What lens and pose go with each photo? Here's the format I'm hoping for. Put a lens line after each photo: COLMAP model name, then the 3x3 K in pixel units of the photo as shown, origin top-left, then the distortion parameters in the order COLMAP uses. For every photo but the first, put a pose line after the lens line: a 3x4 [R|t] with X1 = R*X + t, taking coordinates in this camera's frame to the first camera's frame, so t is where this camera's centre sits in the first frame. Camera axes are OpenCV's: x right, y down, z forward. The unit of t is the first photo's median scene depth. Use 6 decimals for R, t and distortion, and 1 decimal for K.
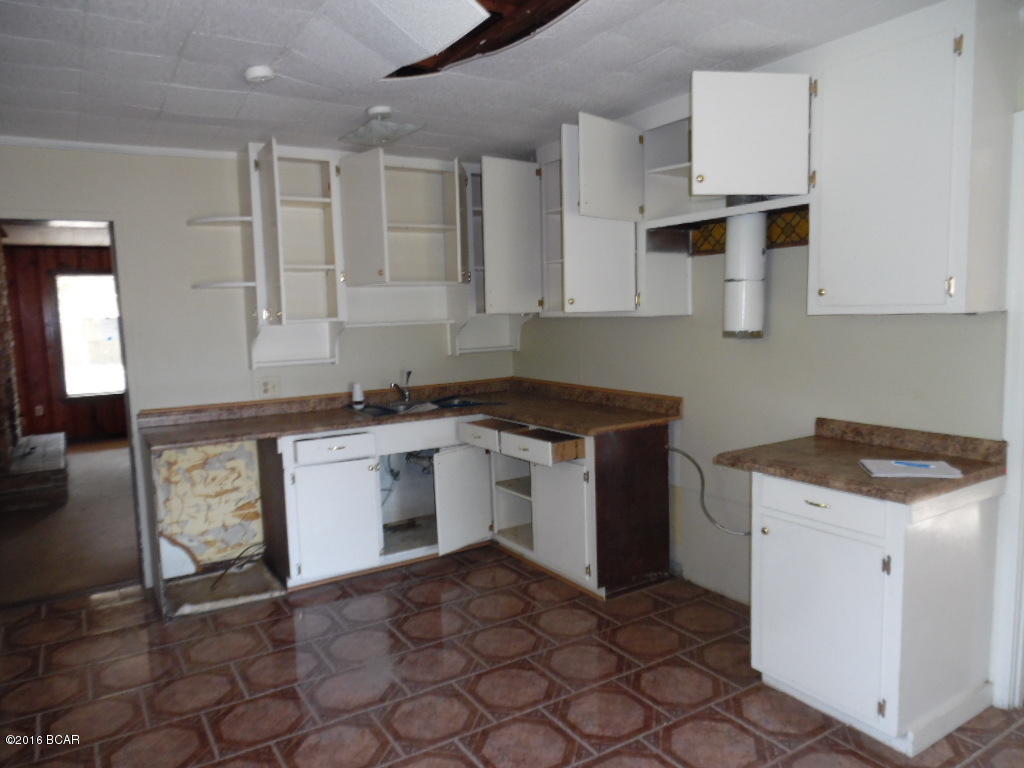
lens RADIAL K [[718.7, 0, 511.9], [0, 718.7, 382.9], [0, 0, 1]] dist [-0.014910, -0.007071]
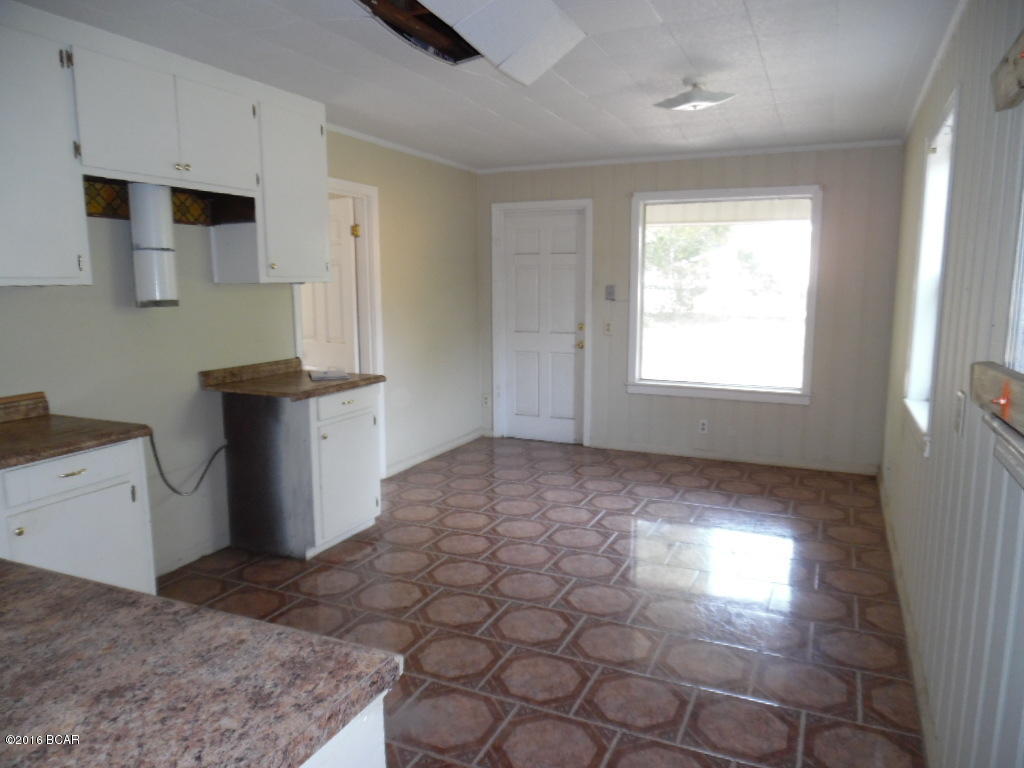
lens RADIAL K [[718.7, 0, 510.6], [0, 718.7, 387.3], [0, 0, 1]] dist [-0.014910, -0.007071]
pose [[-0.553551, -0.091864, 0.827733, -0.921409], [0.110291, 0.977057, 0.182194, -0.094058], [-0.825480, 0.192145, -0.530719, 1.315786]]
